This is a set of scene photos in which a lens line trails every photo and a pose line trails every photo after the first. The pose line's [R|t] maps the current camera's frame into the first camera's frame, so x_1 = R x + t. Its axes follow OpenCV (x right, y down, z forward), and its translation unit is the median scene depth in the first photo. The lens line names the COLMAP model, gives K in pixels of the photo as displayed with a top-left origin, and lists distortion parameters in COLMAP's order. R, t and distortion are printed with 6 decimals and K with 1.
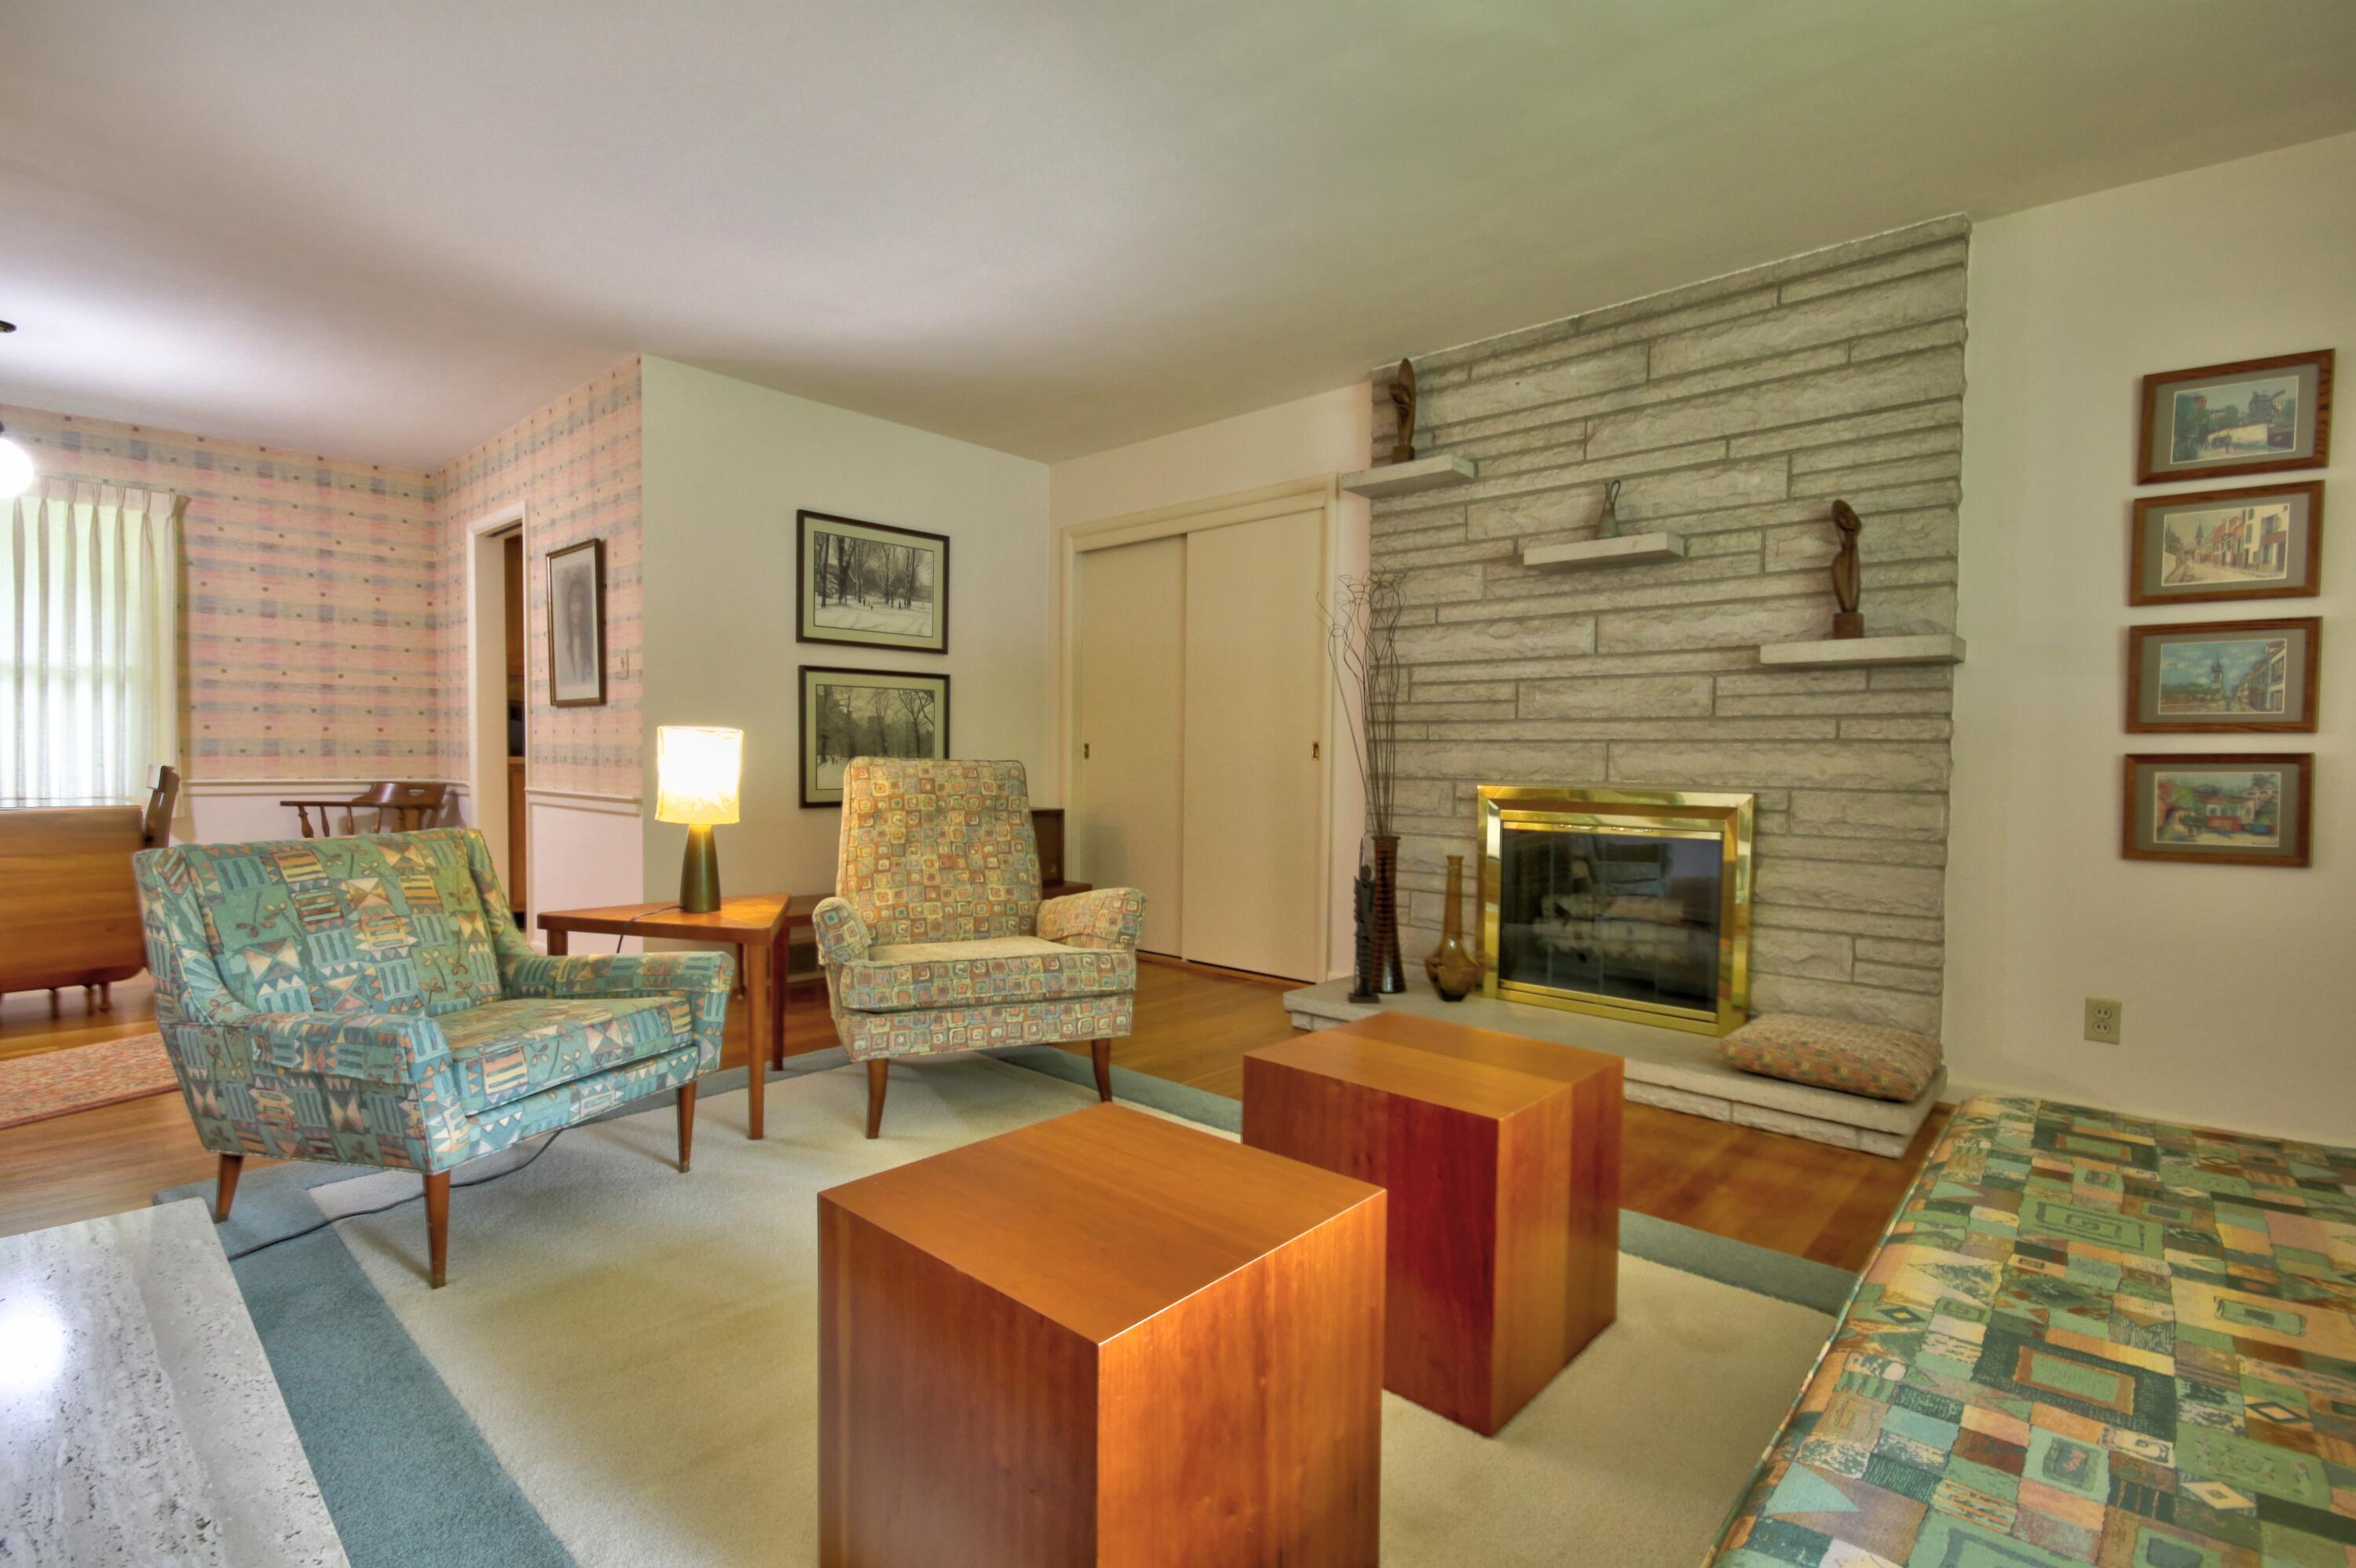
lens RADIAL K [[1059.1, 0, 1178.0], [0, 1059.1, 784.0], [0, 0, 1]] dist [0.022687, -0.000053]
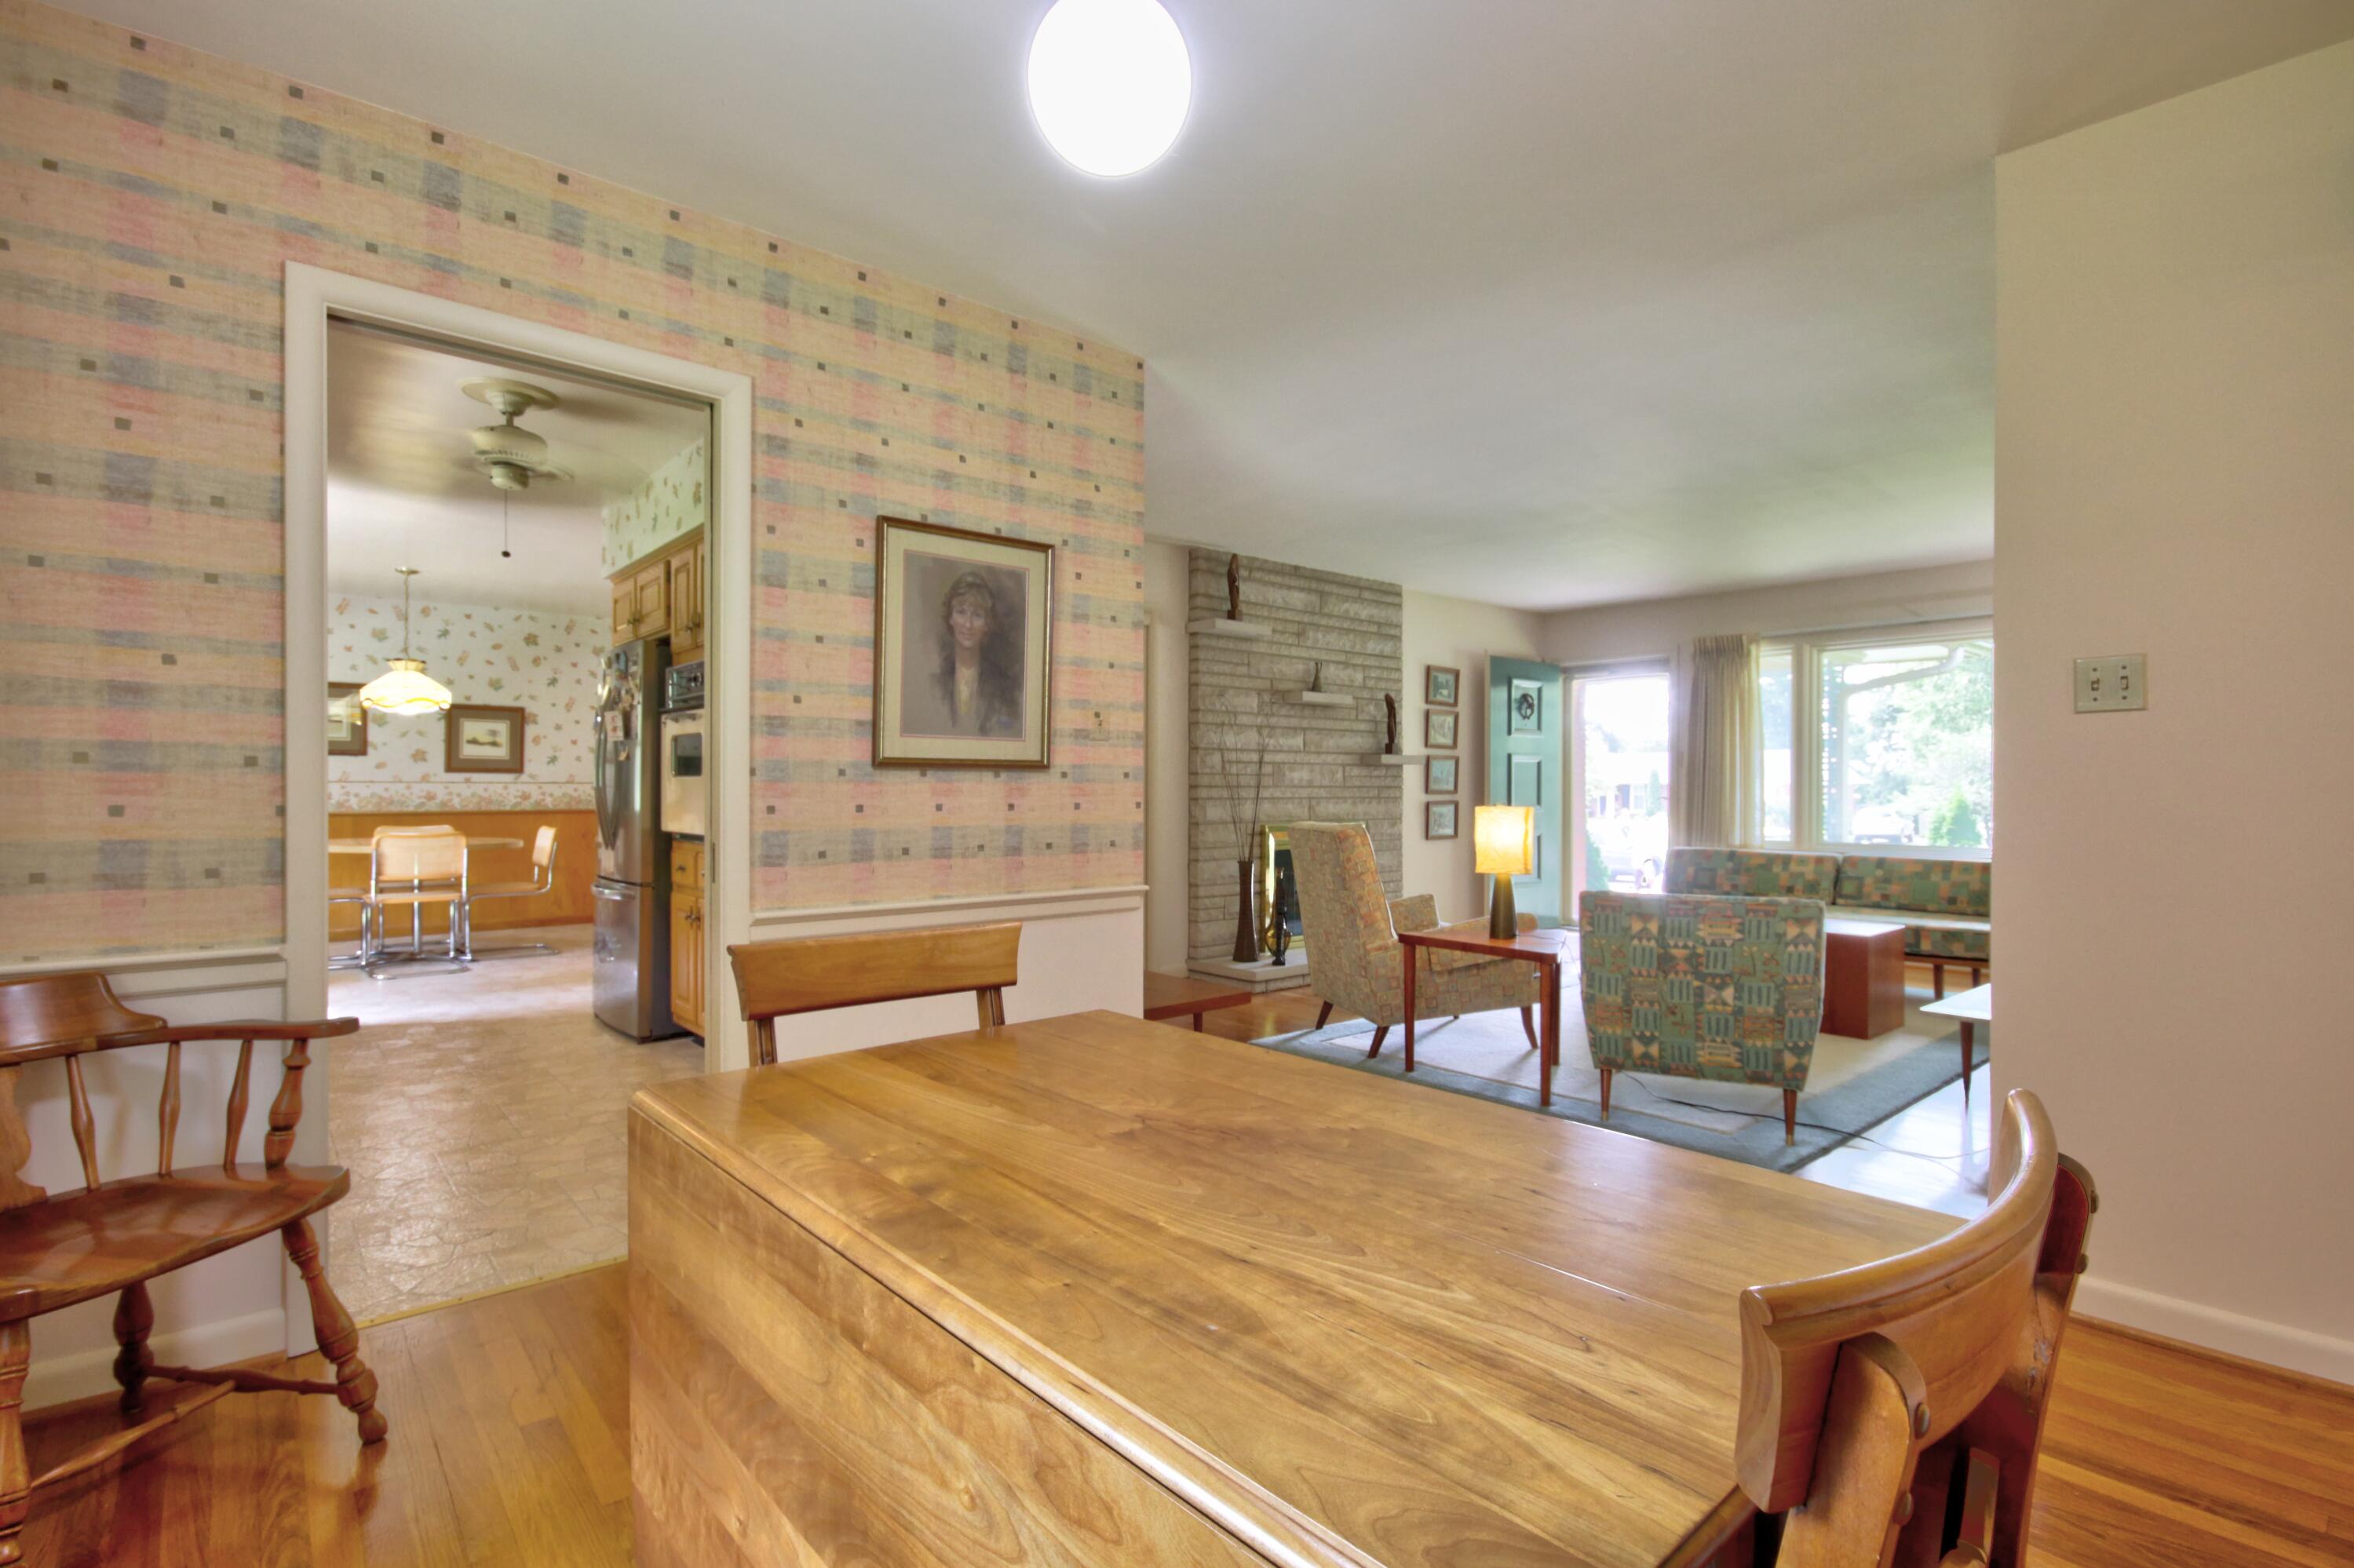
lens RADIAL K [[1115.2, 0, 1177.0], [0, 1115.2, 784.0], [0, 0, 1]] dist [0.002376, -0.010659]
pose [[0.170342, -0.006215, 0.985365, -1.583664], [0.025908, 0.999663, 0.001827, -0.075883], [-0.985044, 0.025218, 0.170446, 0.907263]]
